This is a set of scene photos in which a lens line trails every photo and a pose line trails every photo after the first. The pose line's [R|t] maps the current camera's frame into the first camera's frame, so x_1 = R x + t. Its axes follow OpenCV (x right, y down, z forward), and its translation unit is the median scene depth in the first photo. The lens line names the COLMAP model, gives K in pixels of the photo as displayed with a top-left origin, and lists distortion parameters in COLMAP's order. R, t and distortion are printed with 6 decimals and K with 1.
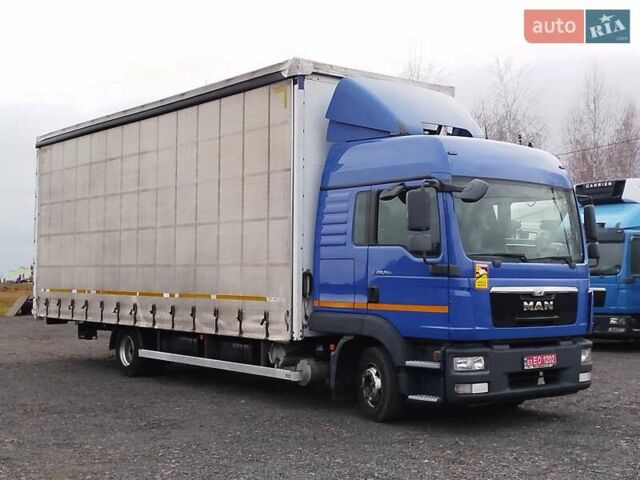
lens RADIAL K [[894.5, 0, 320.0], [0, 894.5, 240.0], [0, 0, 1]] dist [0.165693, -0.783301]
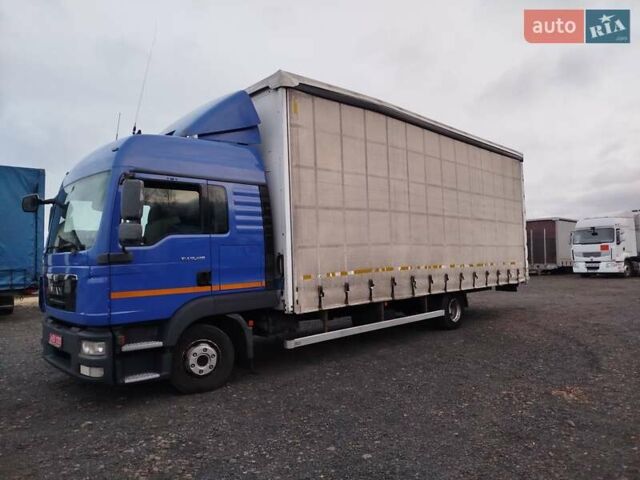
lens RADIAL K [[443.1, 0, 320.0], [0, 443.1, 240.0], [0, 0, 1]] dist [0.016476, -0.002799]
pose [[0.091284, -0.040735, -0.994991, 0.732589], [0.065388, 0.997252, -0.034829, 0.044879], [0.993676, -0.061881, 0.093697, 1.126147]]
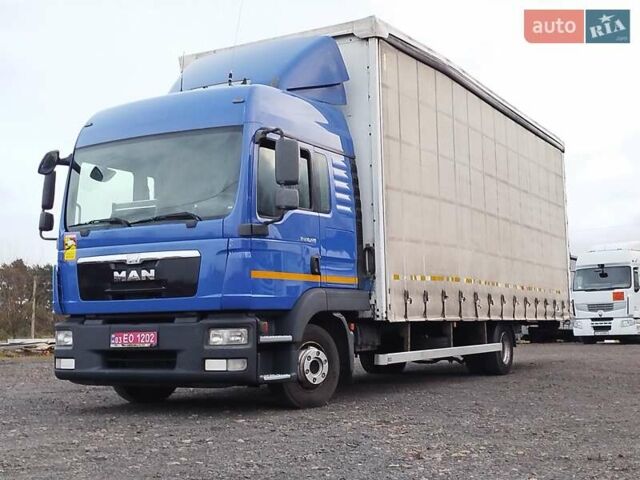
lens RADIAL K [[894.5, 0, 320.0], [0, 894.5, 240.0], [0, 0, 1]] dist [0.165693, -0.783301]
pose [[0.379880, -0.096937, -0.919943, 0.976793], [0.055556, 0.995090, -0.081914, 0.105422], [0.923366, -0.019991, 0.383400, 0.734246]]
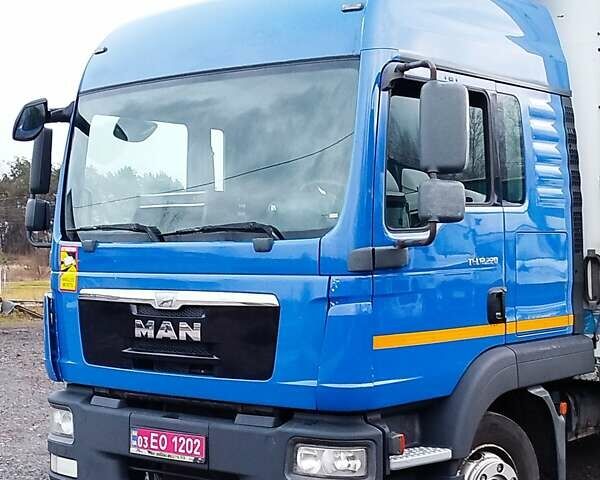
lens RADIAL K [[1106.9, 0, 300.0], [0, 1106.9, 240.0], [0, 0, 1]] dist [0.230260, -1.102229]
pose [[0.215890, -0.010291, -0.976363, 0.741787], [0.047091, 0.998891, -0.000115, 0.024719], [0.975281, -0.045953, 0.216135, 0.829692]]
